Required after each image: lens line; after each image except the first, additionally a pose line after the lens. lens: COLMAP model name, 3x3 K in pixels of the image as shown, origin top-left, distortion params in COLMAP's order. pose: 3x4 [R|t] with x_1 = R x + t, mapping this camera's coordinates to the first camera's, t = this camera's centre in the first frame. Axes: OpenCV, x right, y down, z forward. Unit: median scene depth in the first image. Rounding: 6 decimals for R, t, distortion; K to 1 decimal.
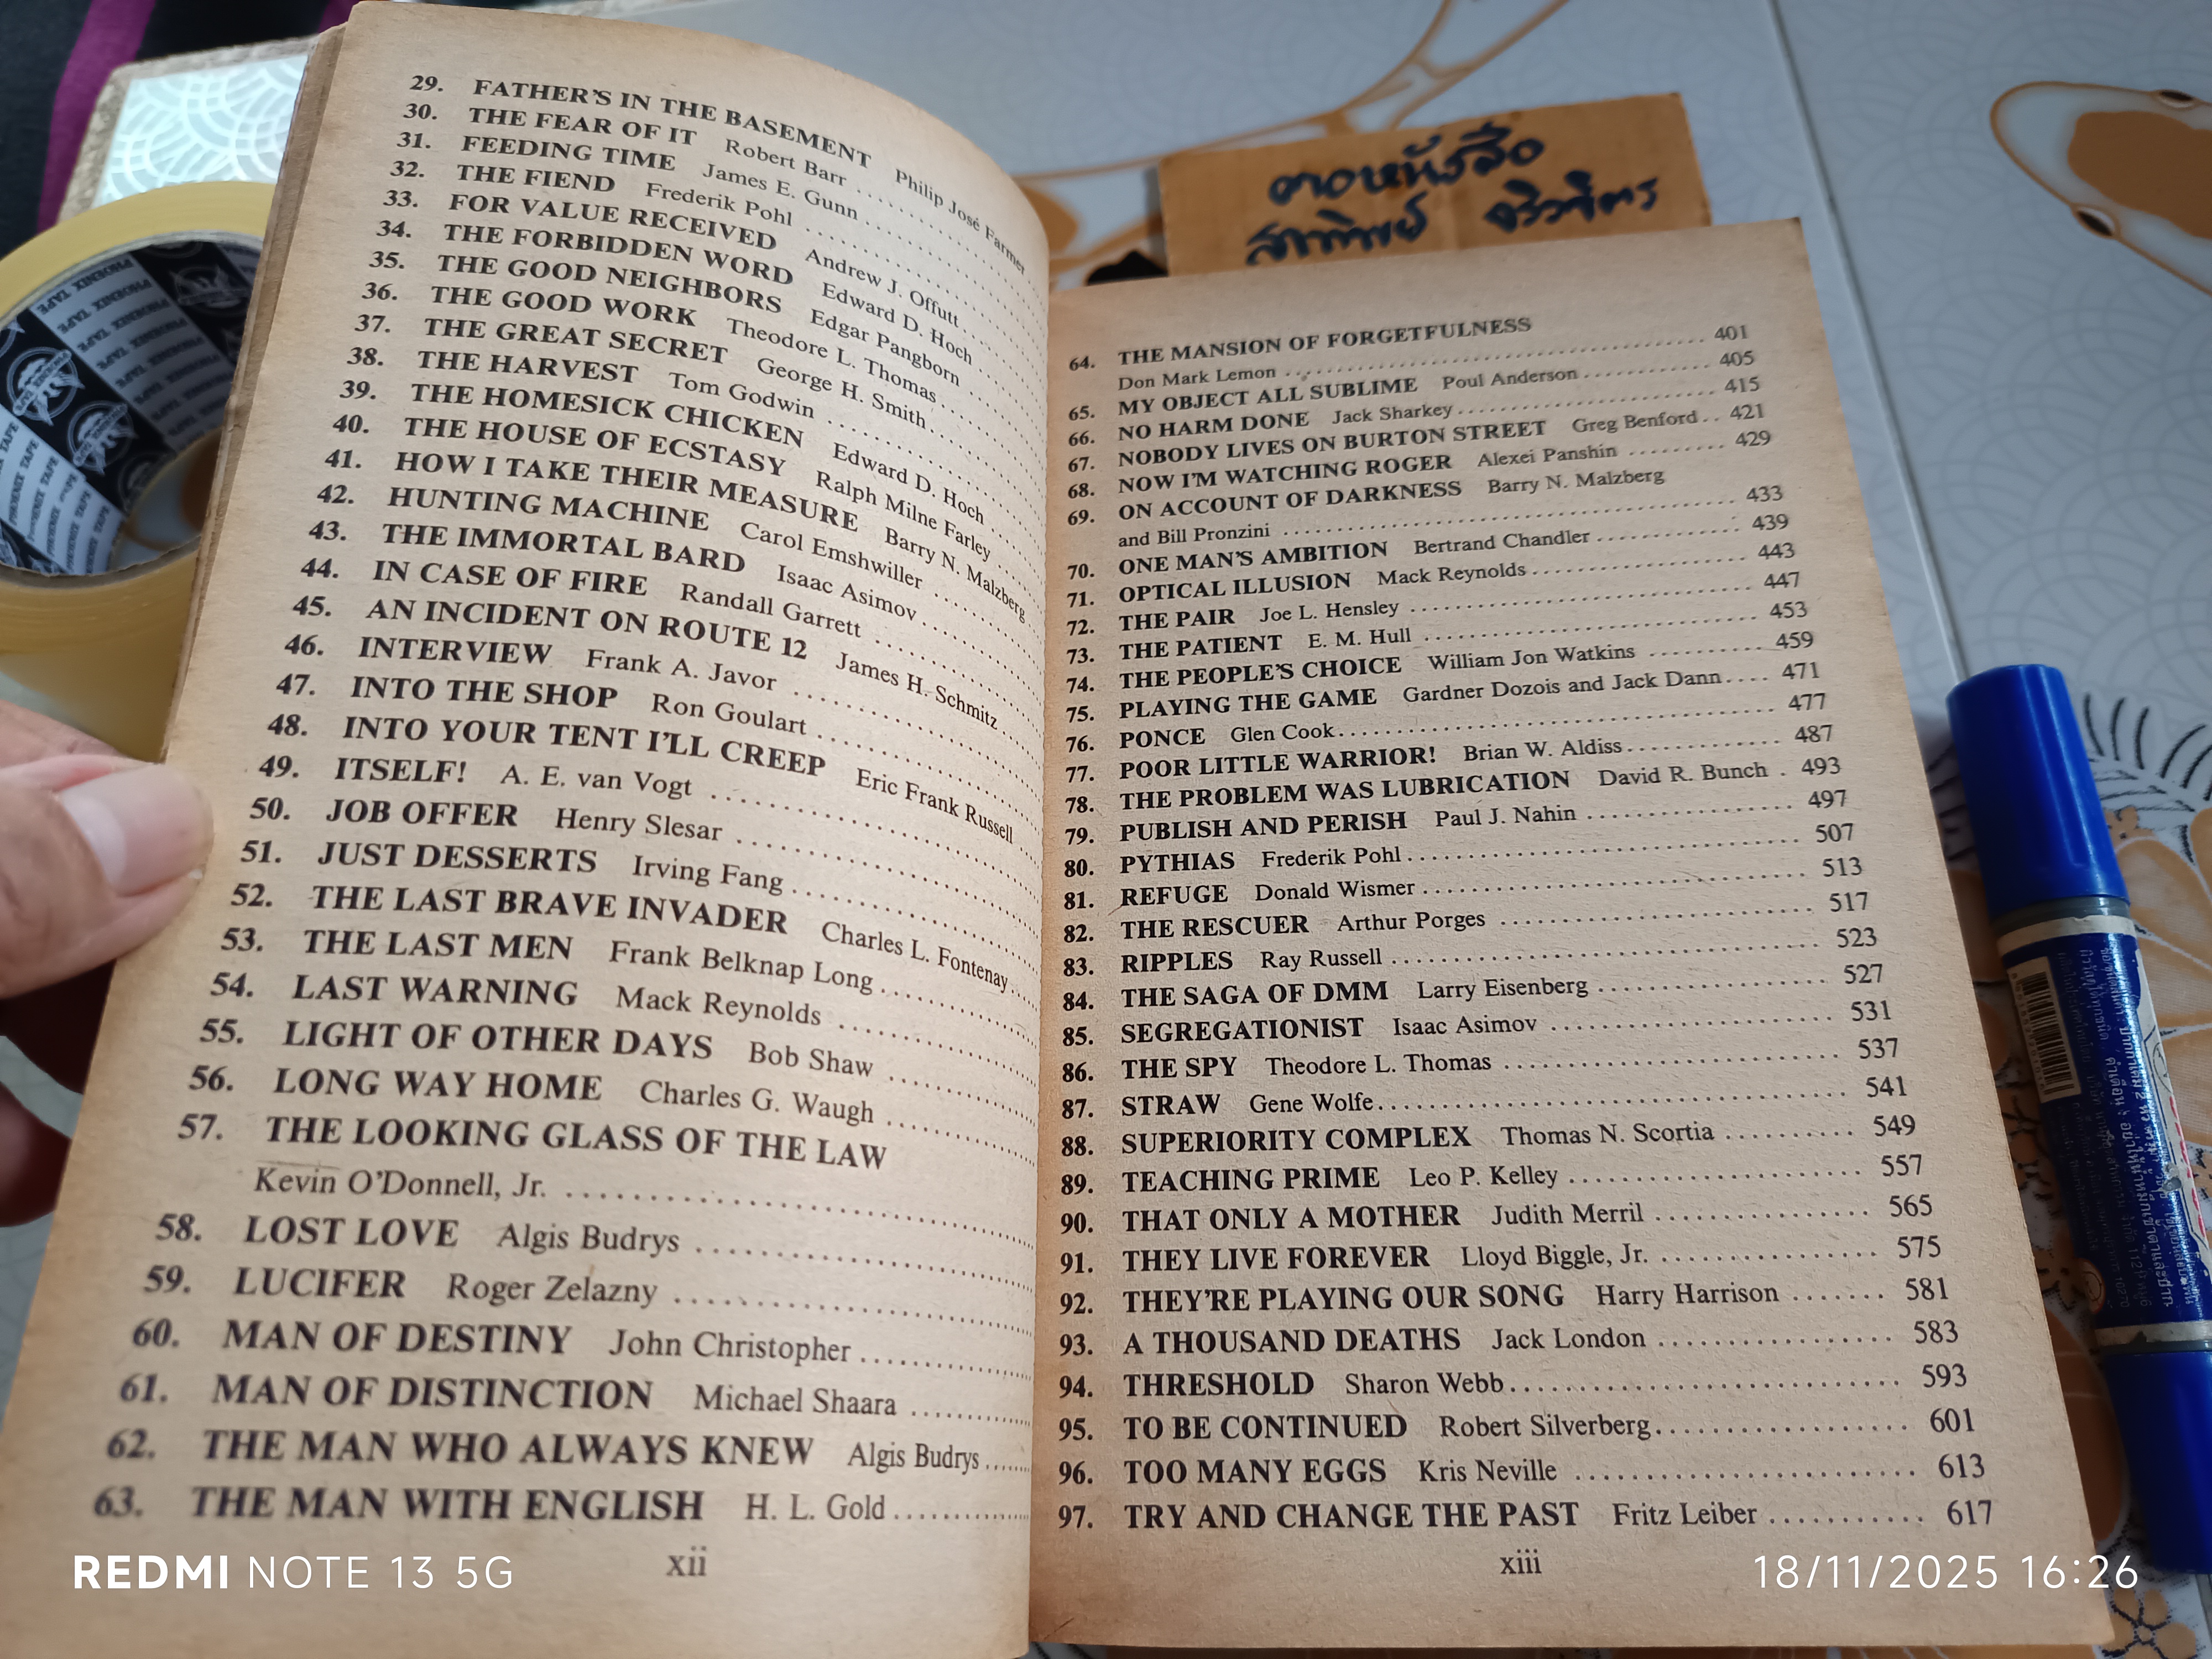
lens RADIAL K [[1587.6, 0, 1105.1], [0, 1587.6, 814.7], [0, 0, 1]] dist [-0.042378, 0.014049]
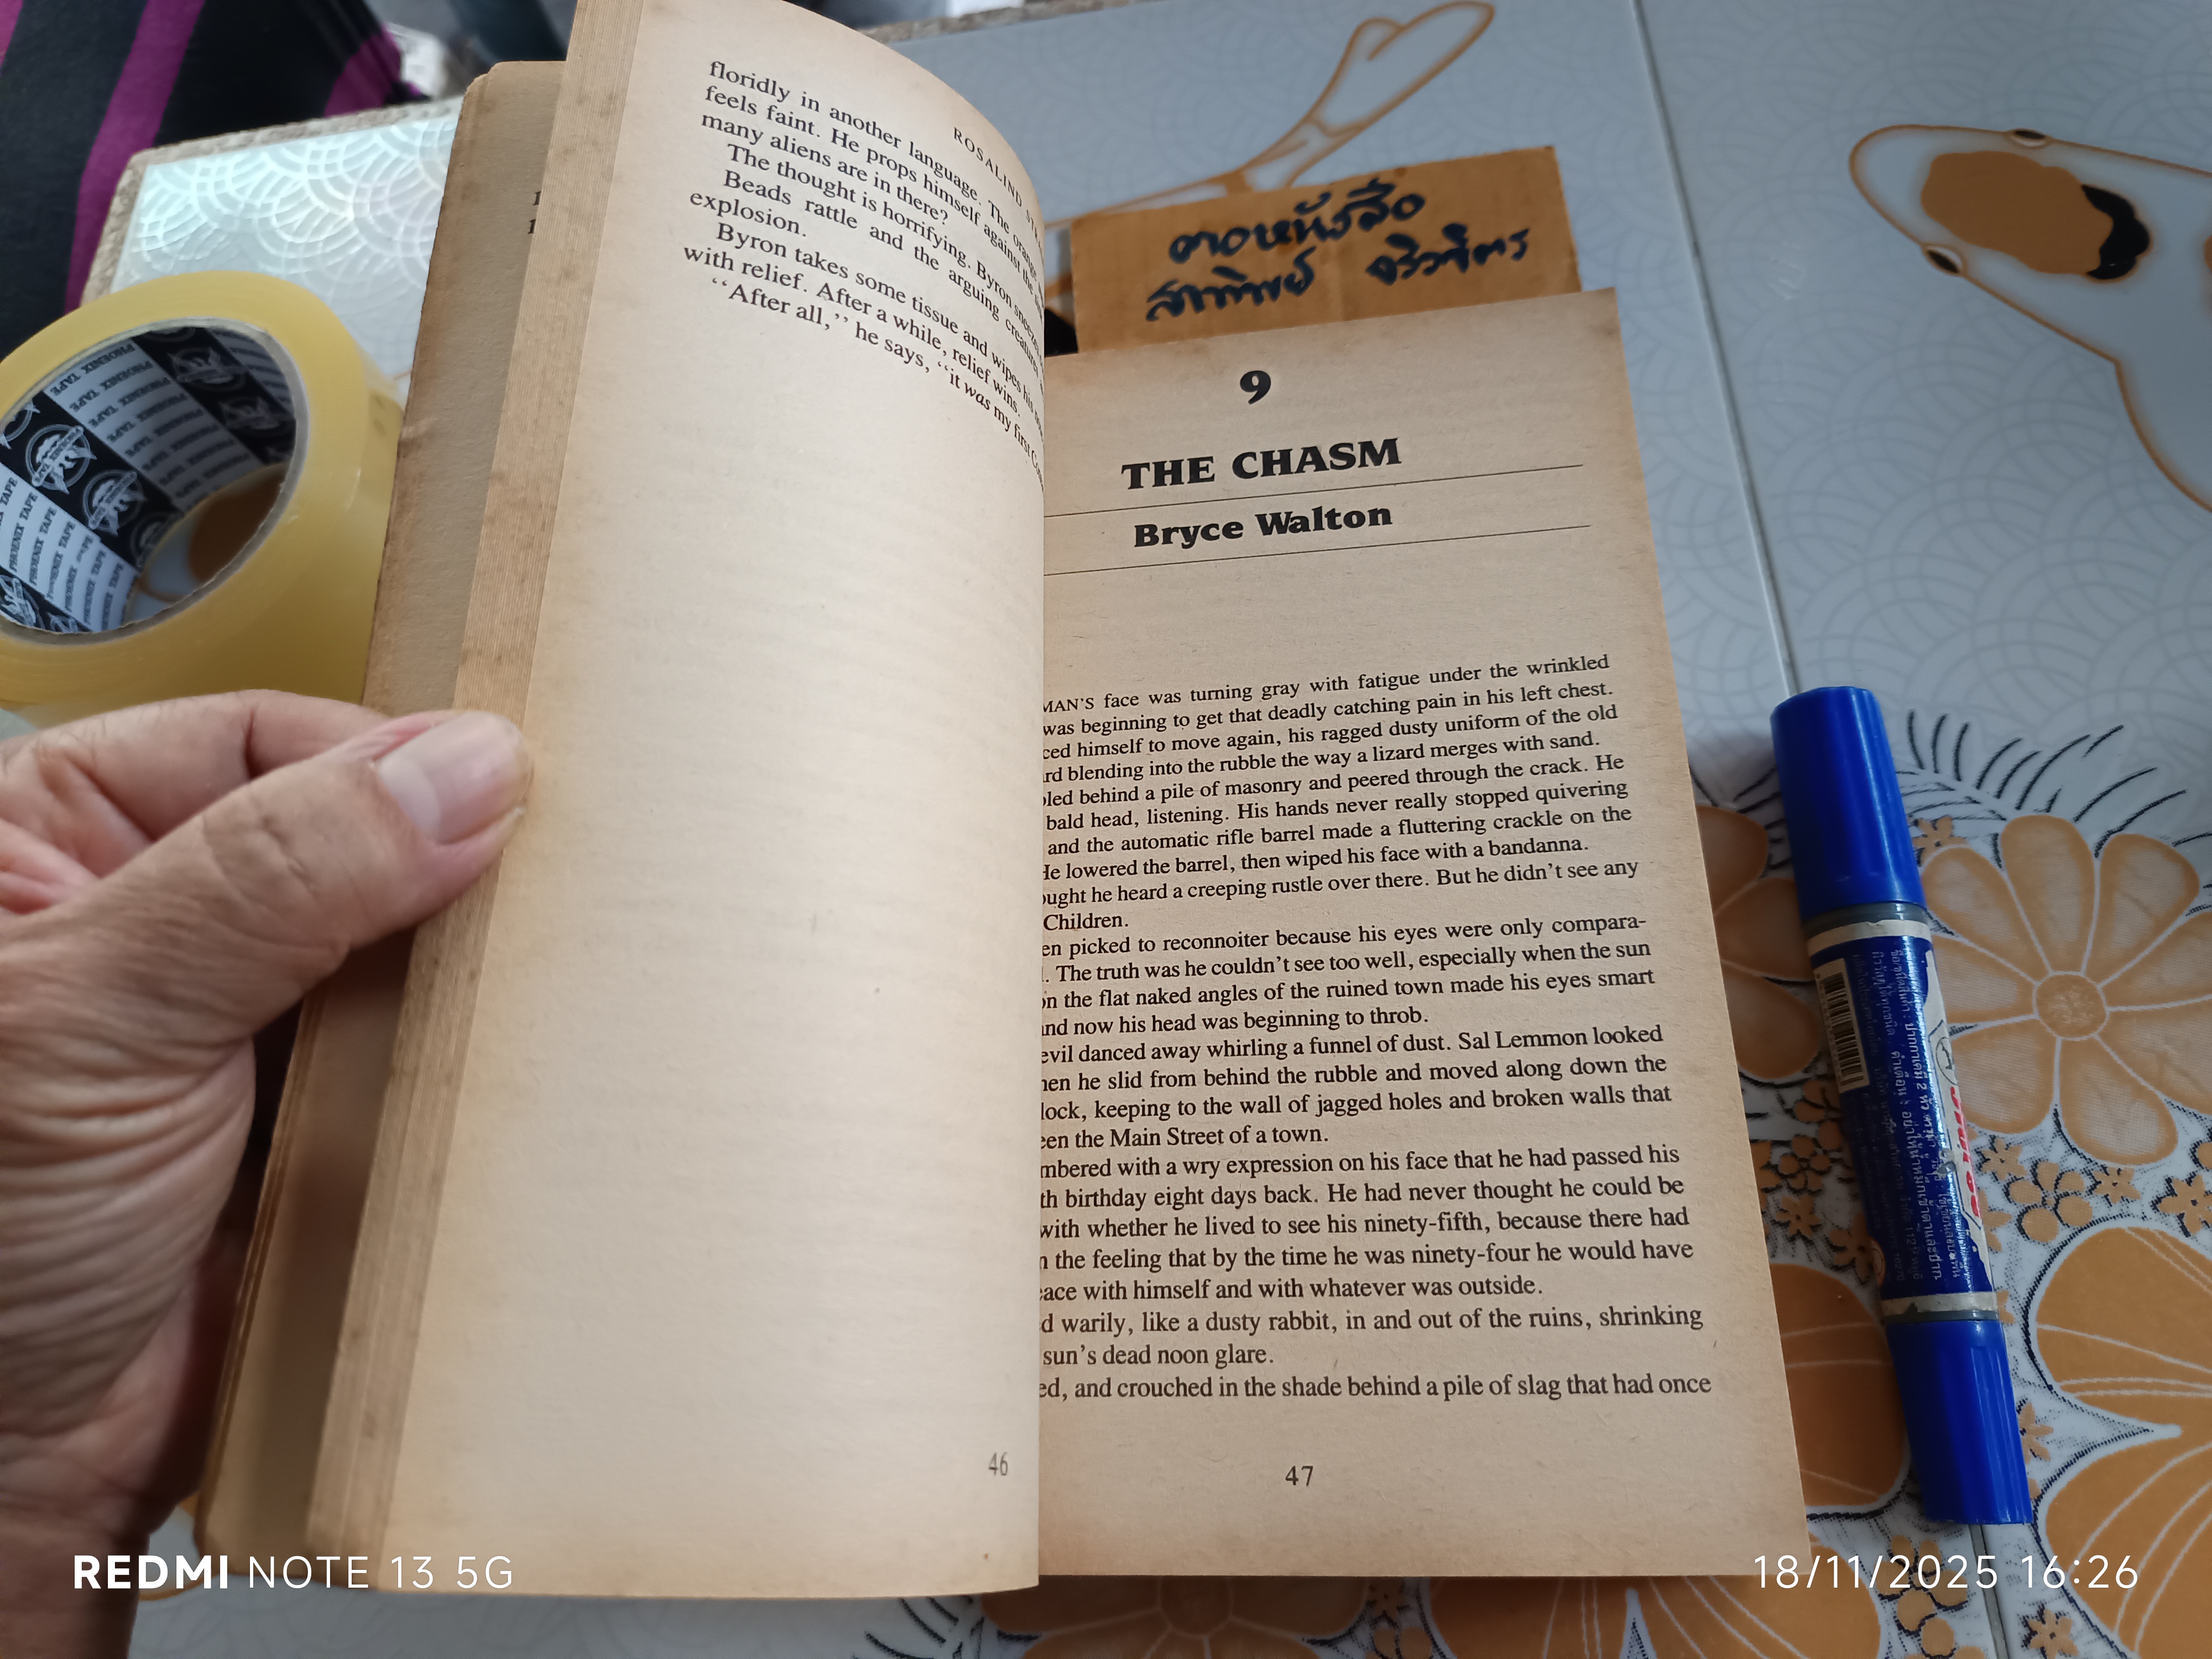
lens RADIAL K [[1587.6, 0, 1100.0], [0, 1587.6, 822.1], [0, 0, 1]] dist [-0.042378, 0.014049]
pose [[0.999075, -0.012205, -0.041231, 0.101742], [0.012209, 0.999925, -0.000152, -0.006905], [0.041230, -0.000352, 0.999150, -0.079785]]
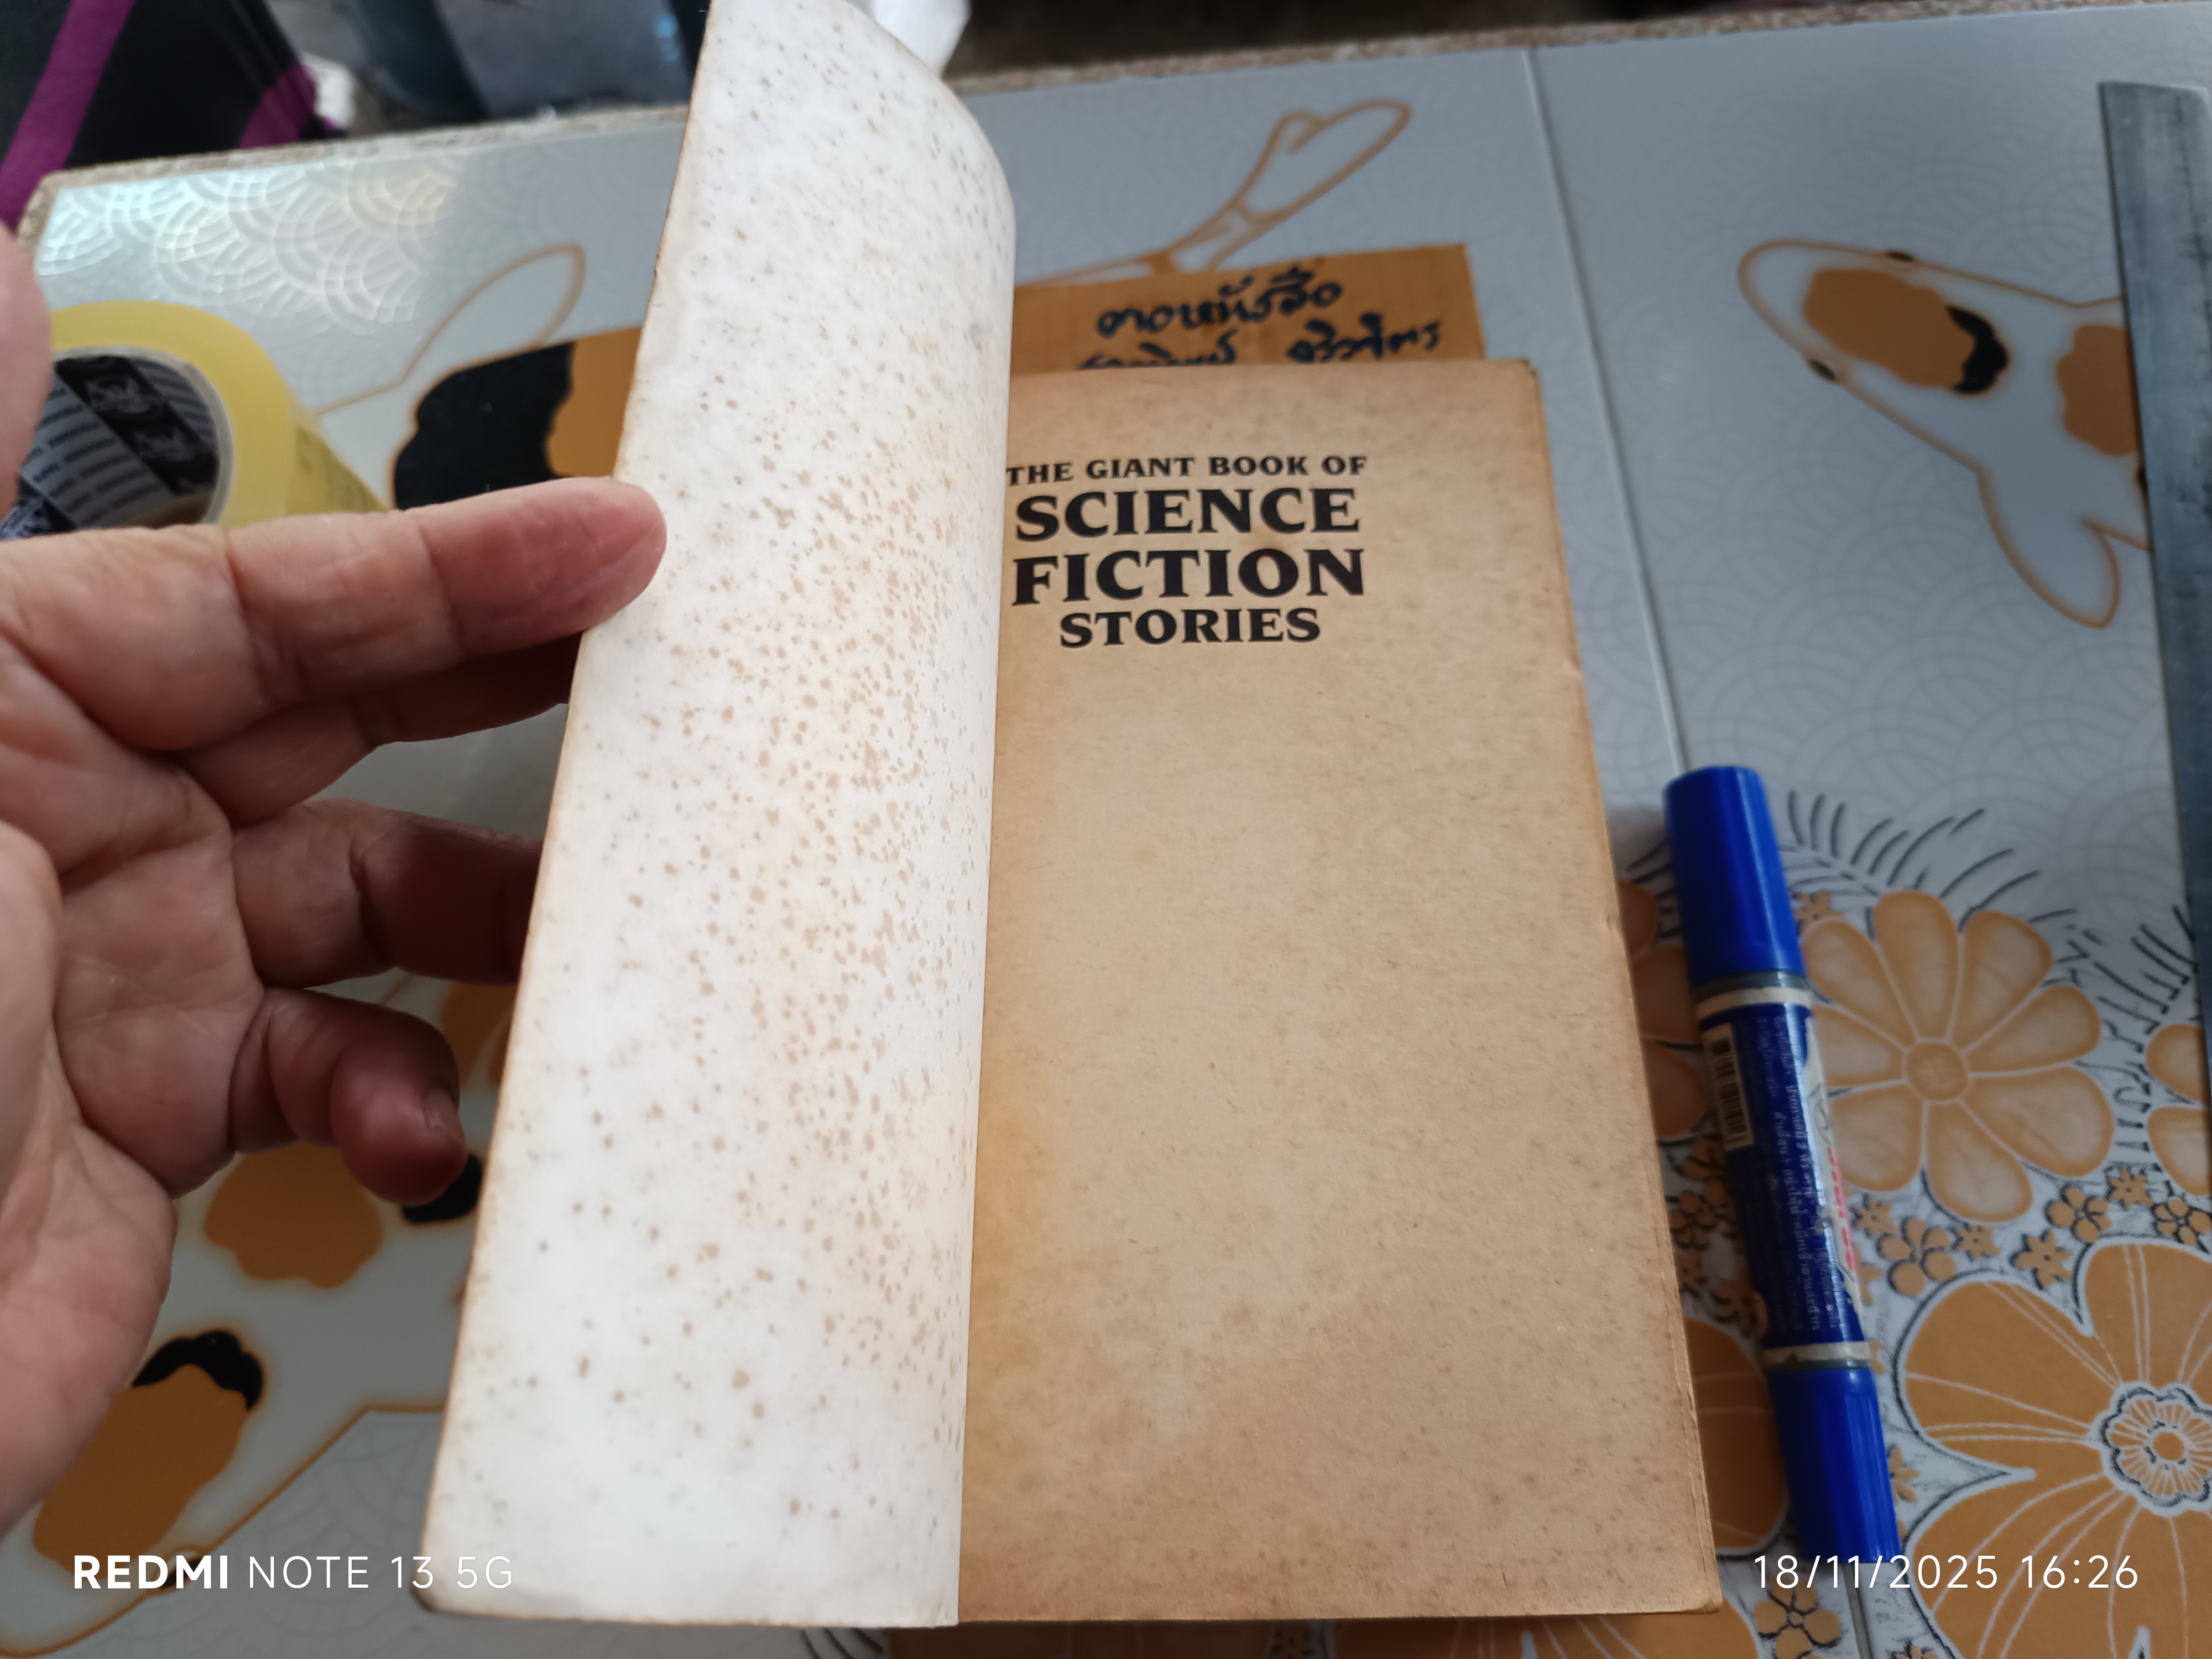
lens RADIAL K [[1587.6, 0, 1101.4], [0, 1587.6, 826.7], [0, 0, 1]] dist [-0.042378, 0.014049]
pose [[0.999417, 0.011446, 0.032154, 0.079774], [-0.010402, 0.999419, -0.032456, -0.007640], [-0.032507, 0.032103, 0.998956, -0.102557]]
